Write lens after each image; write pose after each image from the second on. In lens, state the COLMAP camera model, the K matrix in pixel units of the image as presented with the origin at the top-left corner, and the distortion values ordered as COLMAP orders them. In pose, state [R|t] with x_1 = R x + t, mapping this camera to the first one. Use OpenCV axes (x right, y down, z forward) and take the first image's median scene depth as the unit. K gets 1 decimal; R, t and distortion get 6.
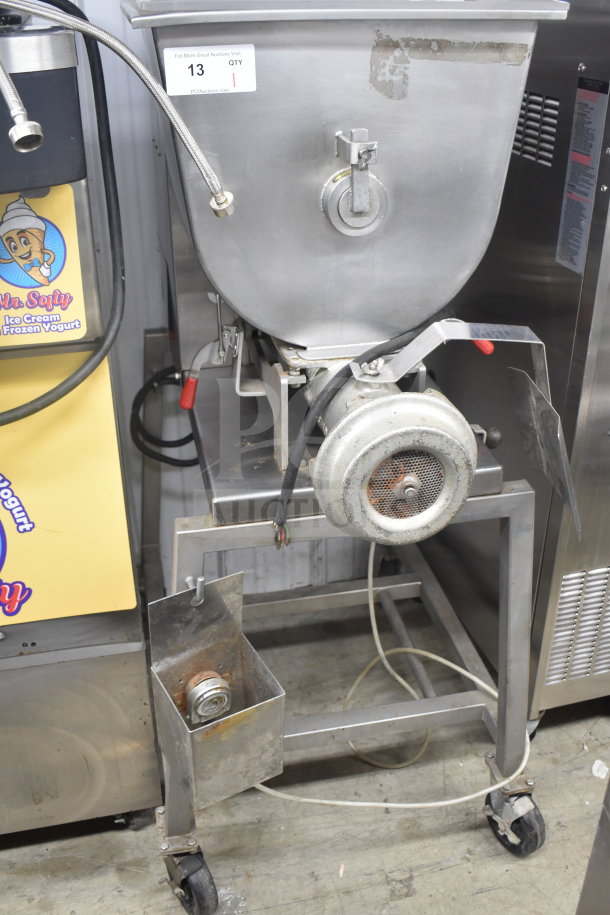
lens RADIAL K [[933.9, 0, 305.0], [0, 933.9, 456.7], [0, 0, 1]] dist [-0.065105, 0.000000]
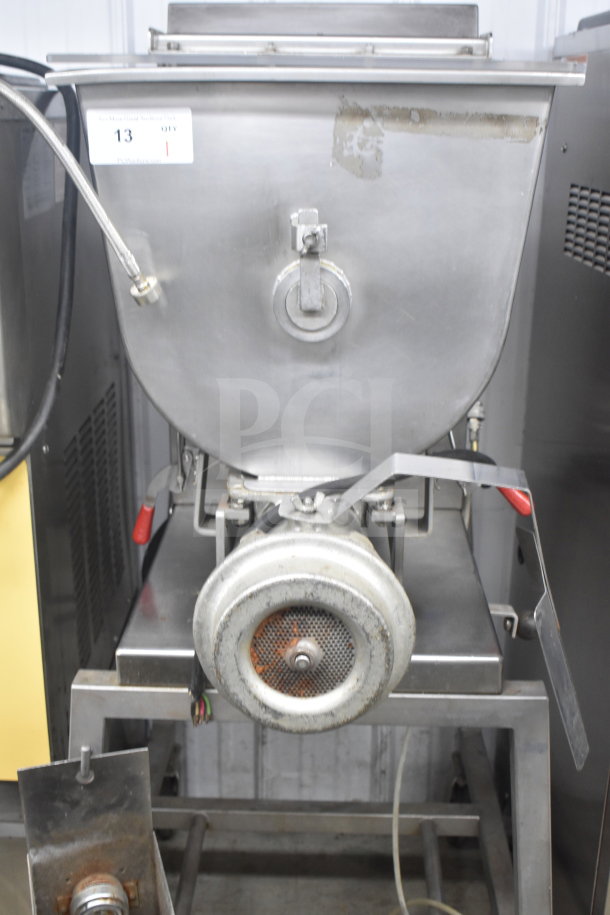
lens RADIAL K [[1092.1, 0, 305.1], [0, 1092.1, 460.2], [0, 0, 1]] dist [-0.050810, 0.000000]
pose [[0.970468, 0.084304, -0.226020, 0.272490], [-0.123264, 0.978692, -0.164217, 0.020584], [0.207361, 0.187227, 0.960181, 0.107540]]
